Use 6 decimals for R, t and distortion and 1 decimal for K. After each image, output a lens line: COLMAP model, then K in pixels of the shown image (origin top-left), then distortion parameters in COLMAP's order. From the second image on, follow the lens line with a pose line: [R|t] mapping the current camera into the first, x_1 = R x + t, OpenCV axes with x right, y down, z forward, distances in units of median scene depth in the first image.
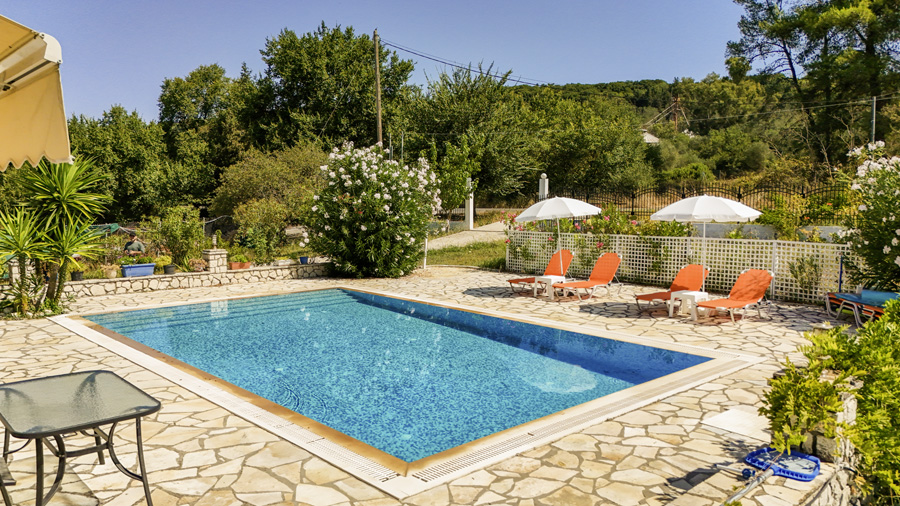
lens RADIAL K [[663.4, 0, 449.5], [0, 663.4, 249.7], [0, 0, 1]] dist [0.067286, -0.066456]
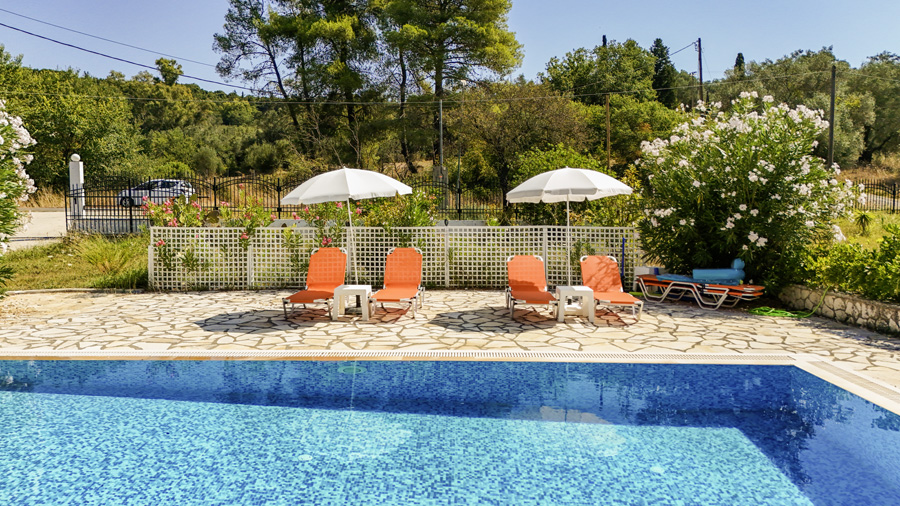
lens RADIAL K [[663.4, 0, 450.7], [0, 663.4, 254.0], [0, 0, 1]] dist [0.067286, -0.066456]
pose [[0.678447, -0.050476, 0.732913, -0.079450], [0.053604, 0.998379, 0.019138, 0.000116], [-0.732691, 0.026303, 0.680053, 0.140371]]
